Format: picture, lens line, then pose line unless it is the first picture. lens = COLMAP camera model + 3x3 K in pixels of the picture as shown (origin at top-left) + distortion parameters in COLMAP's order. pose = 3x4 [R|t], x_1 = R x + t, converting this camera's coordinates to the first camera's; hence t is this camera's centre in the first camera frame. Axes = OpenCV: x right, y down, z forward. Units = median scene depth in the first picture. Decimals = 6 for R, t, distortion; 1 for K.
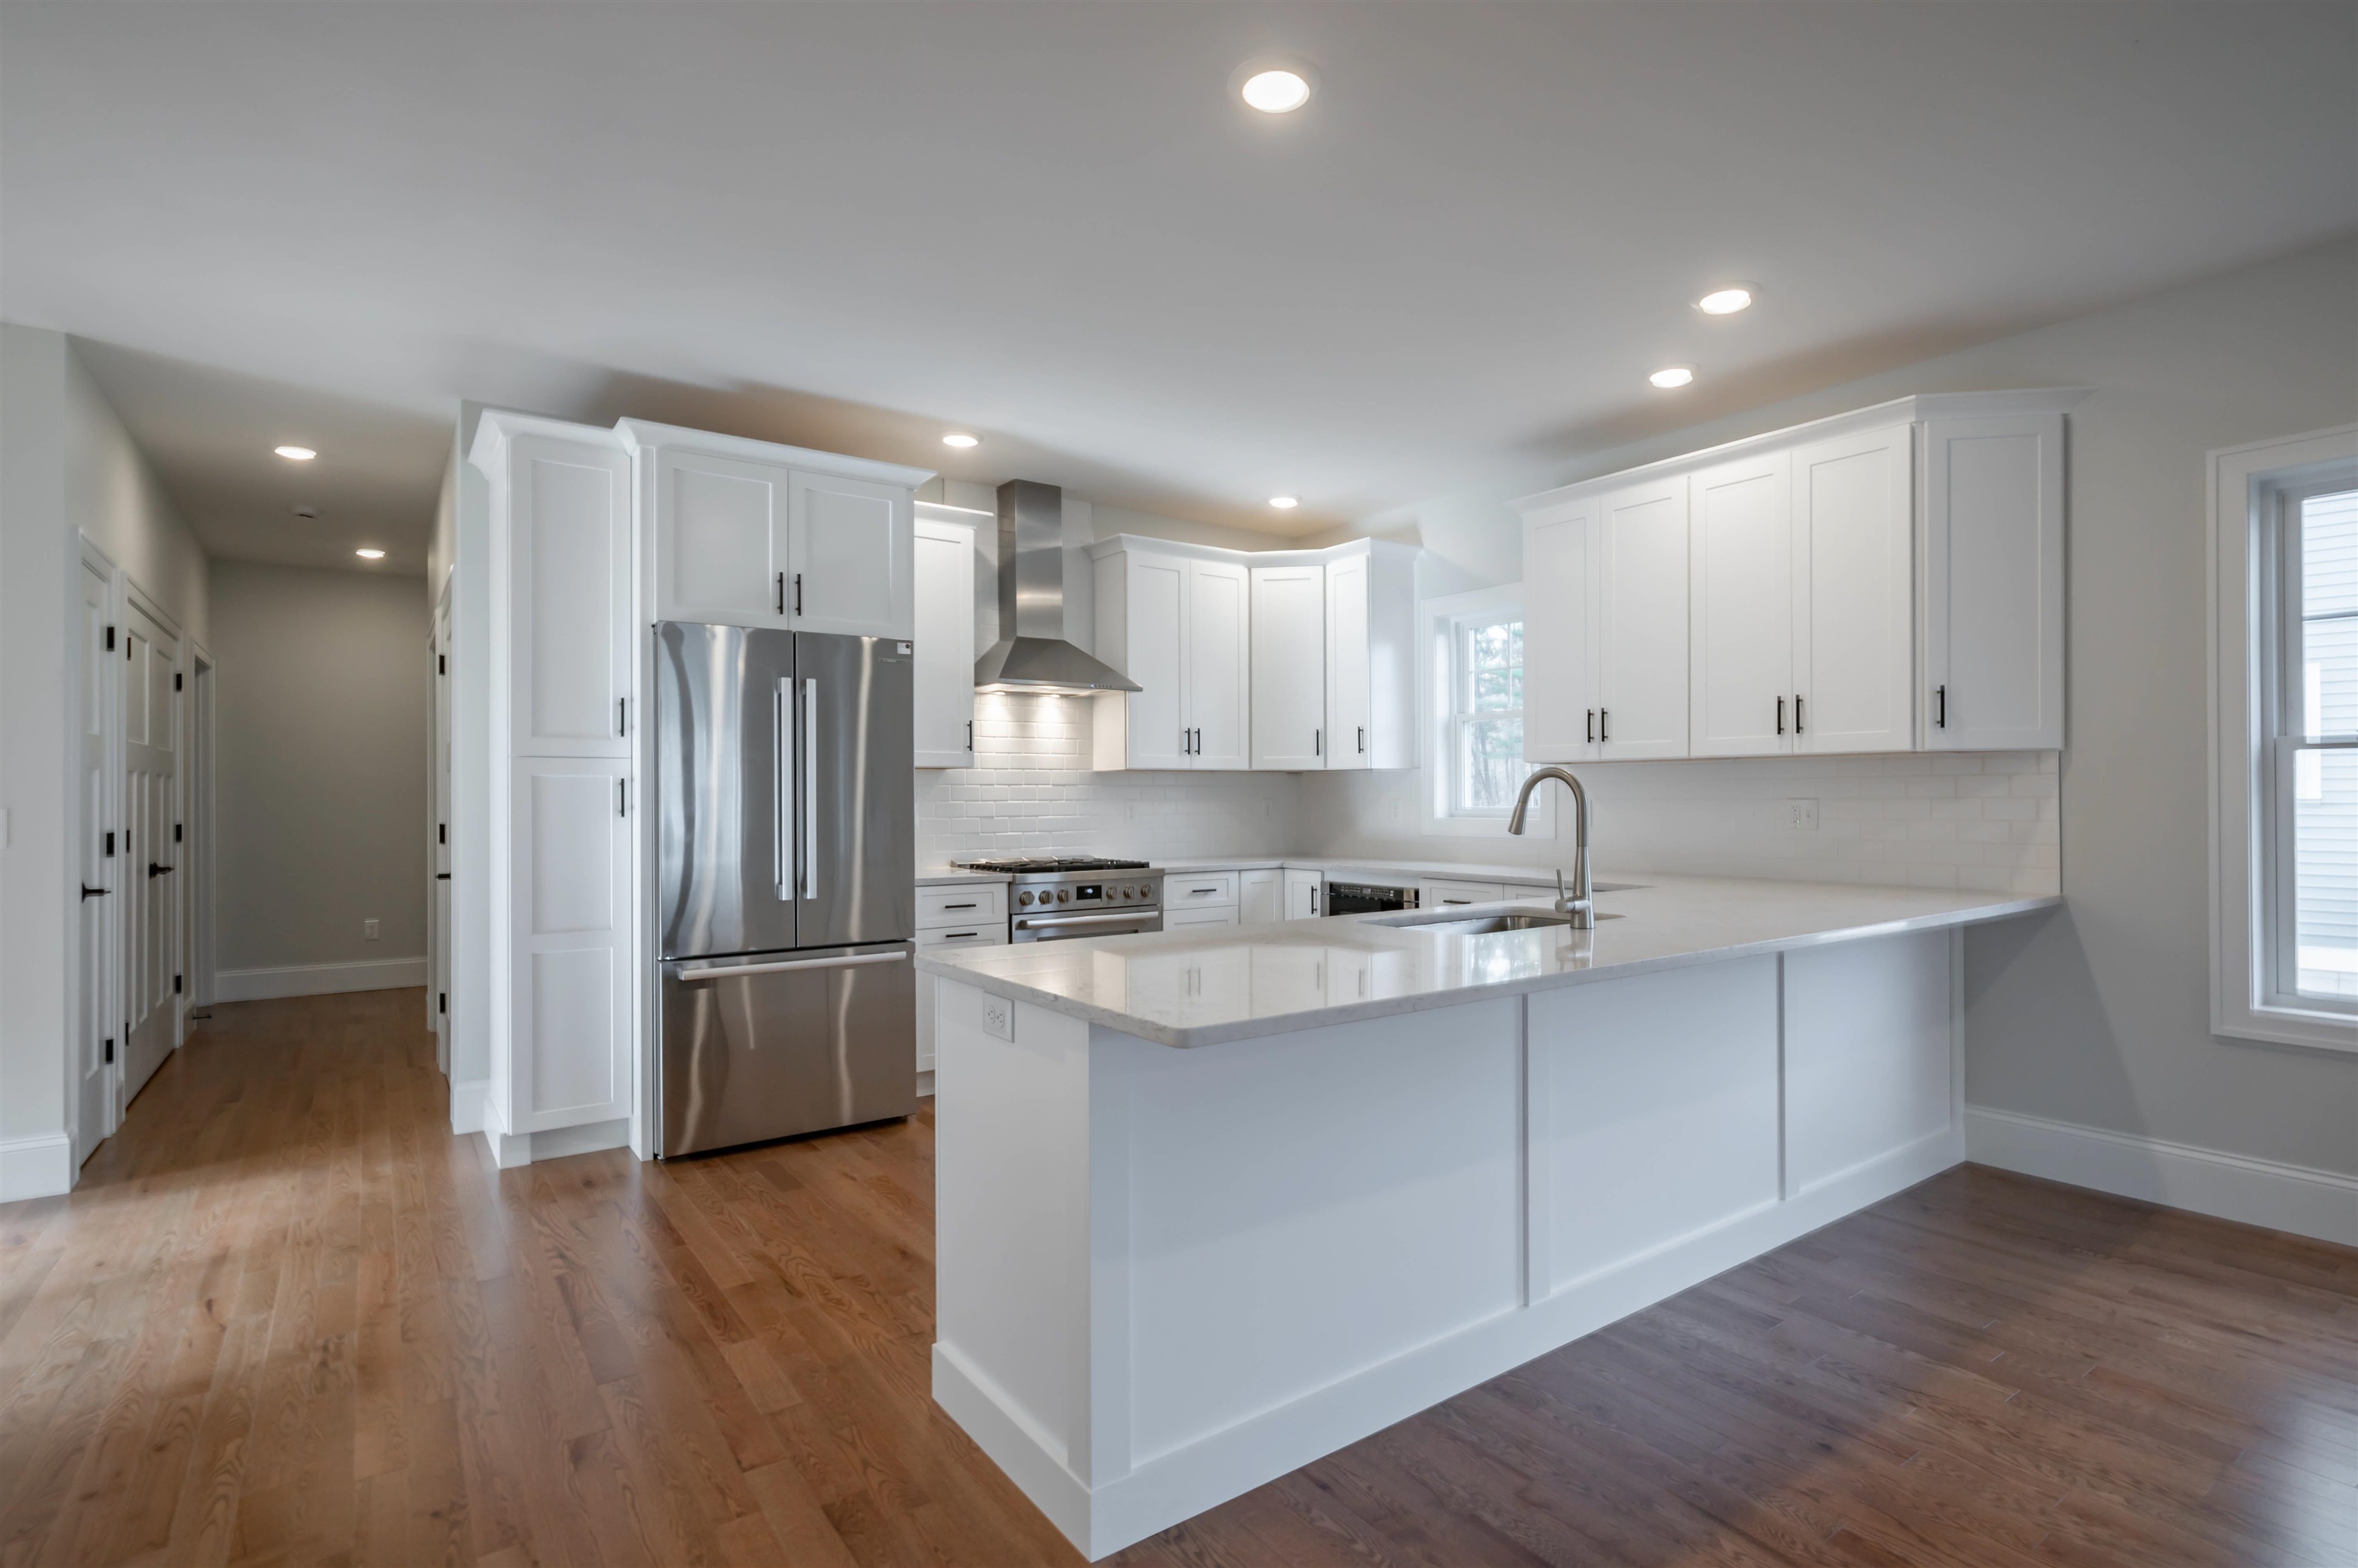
lens RADIAL K [[1142.6, 0, 1179.0], [0, 1142.6, 784.0], [0, 0, 1]] dist [-0.007803, 0.000030]
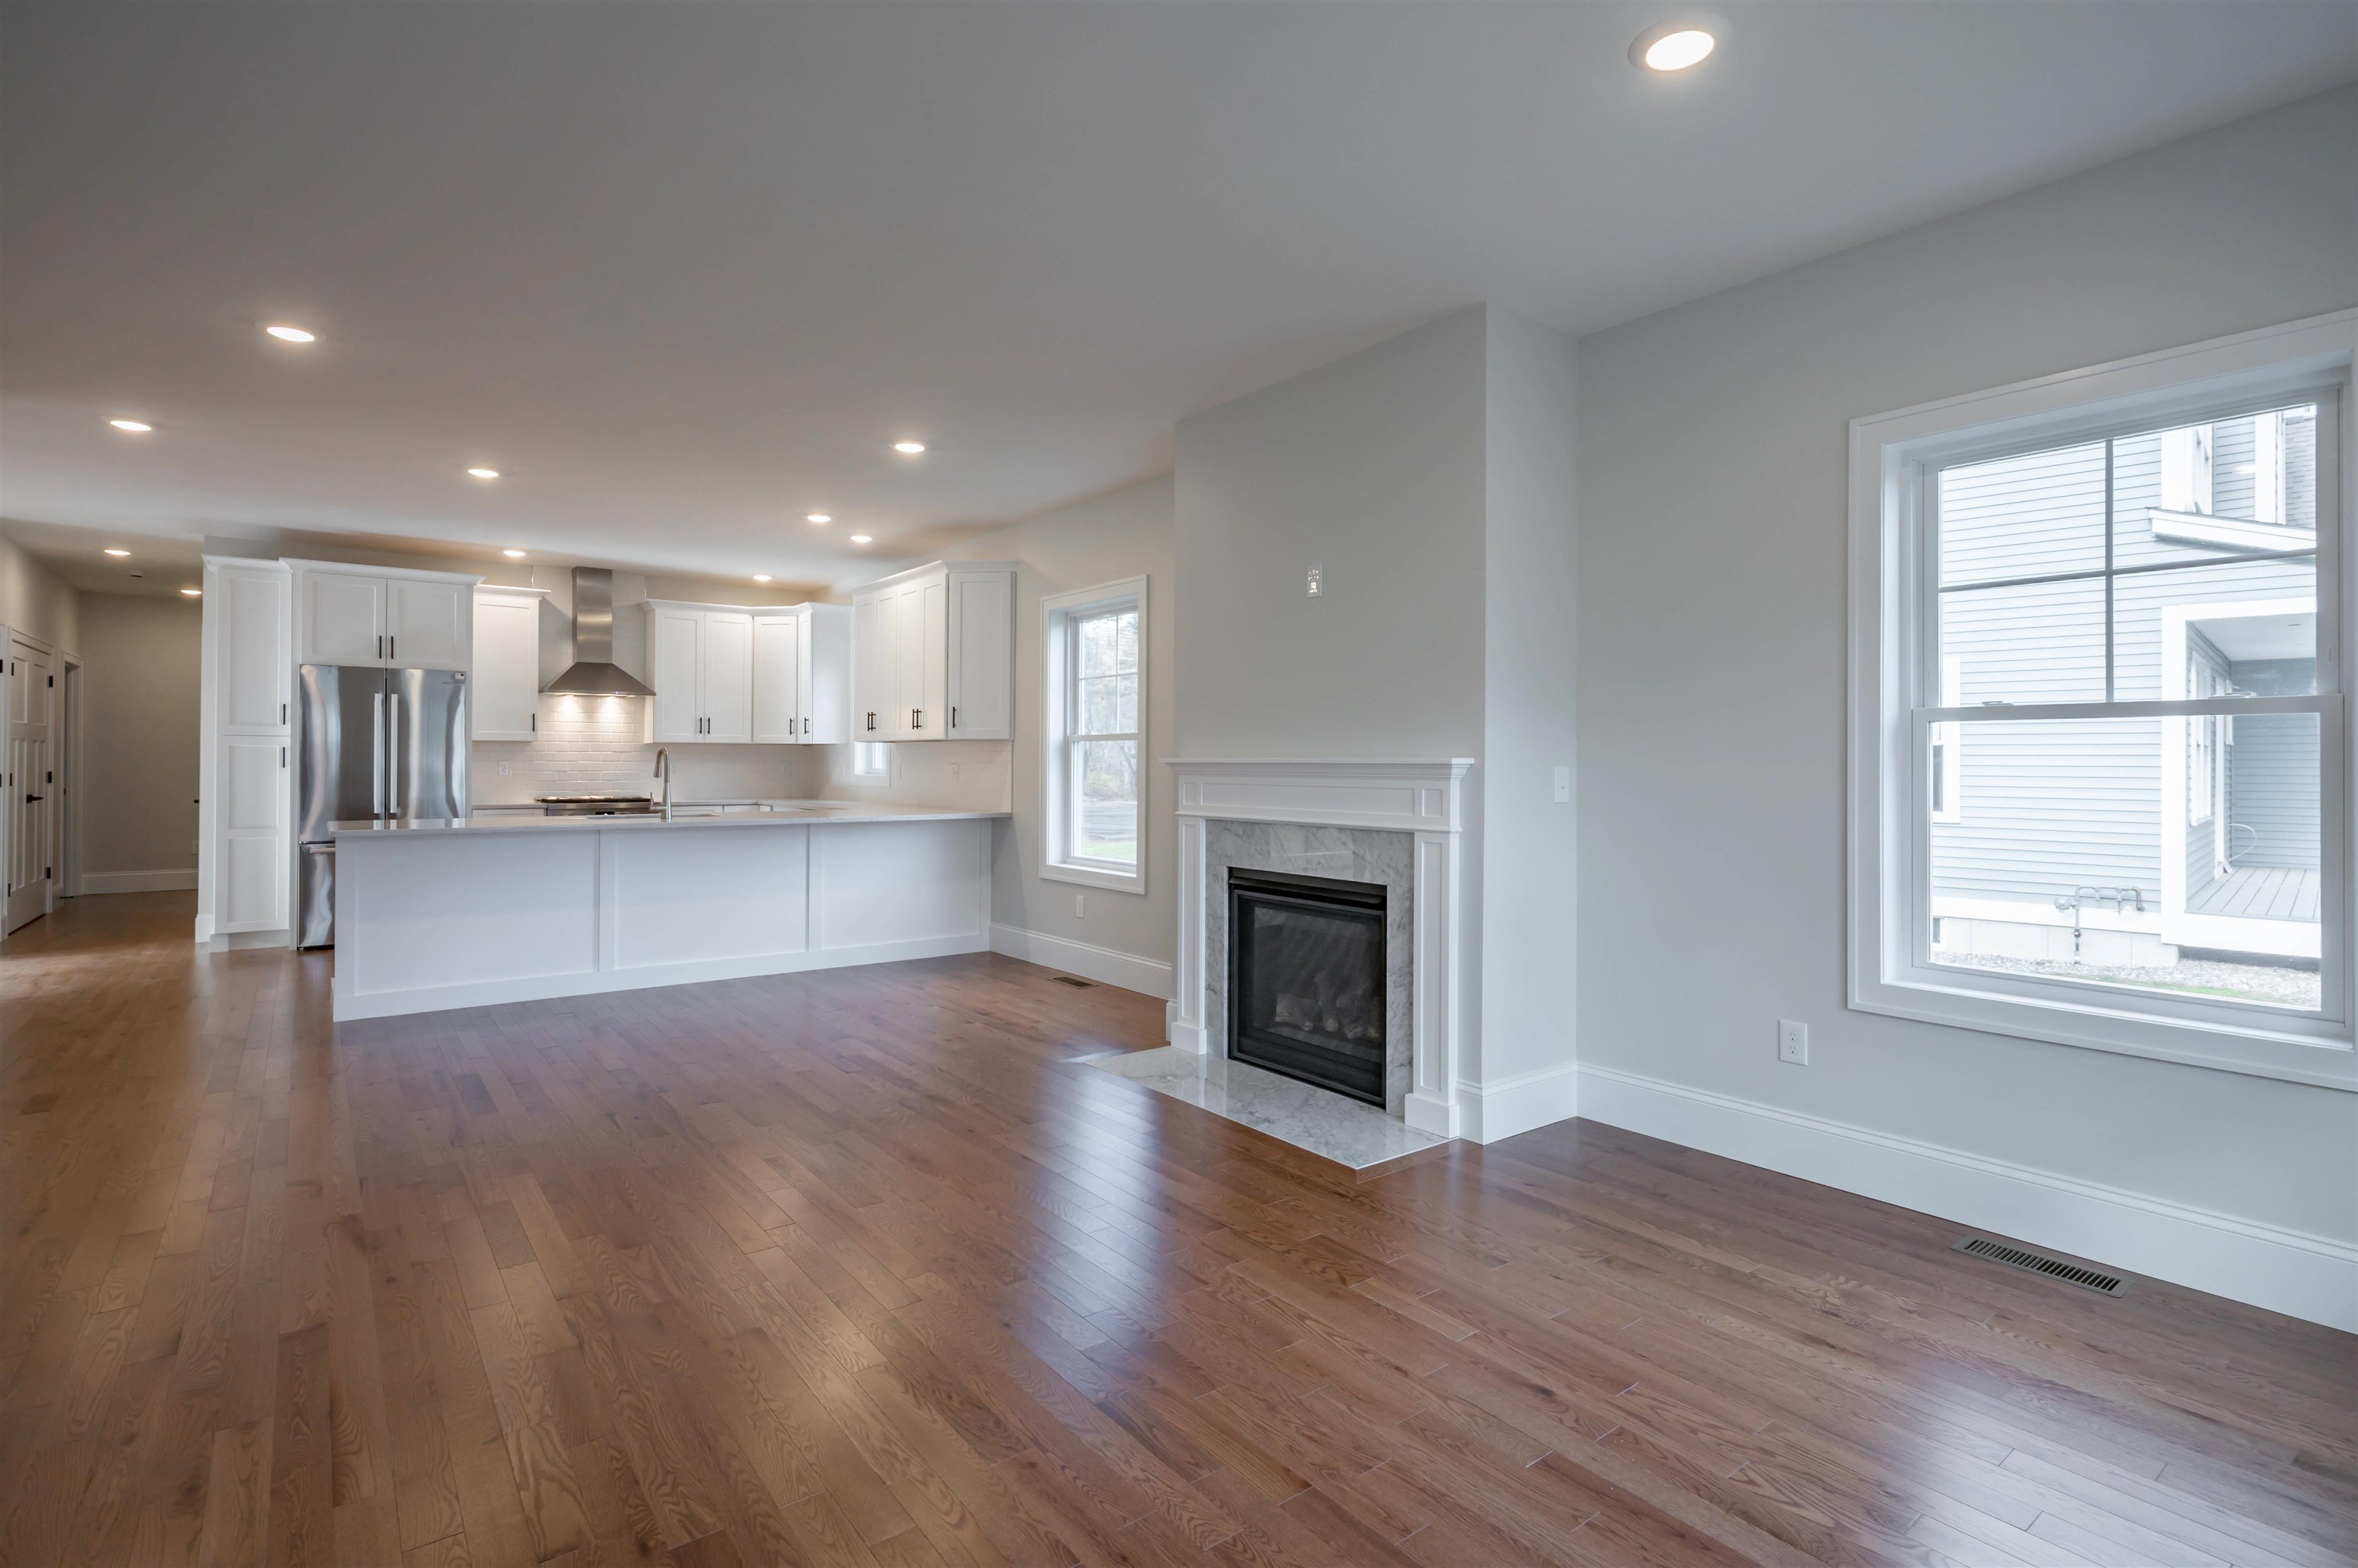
lens RADIAL K [[1139.4, 0, 1179.8], [0, 1139.4, 748.9], [0, 0, 1]] dist [0.002267, -0.000086]
pose [[0.999458, 0.009008, 0.031660, 0.661488], [-0.008980, 0.999959, -0.001029, -0.009070], [-0.031668, 0.000745, 0.999498, -0.659278]]
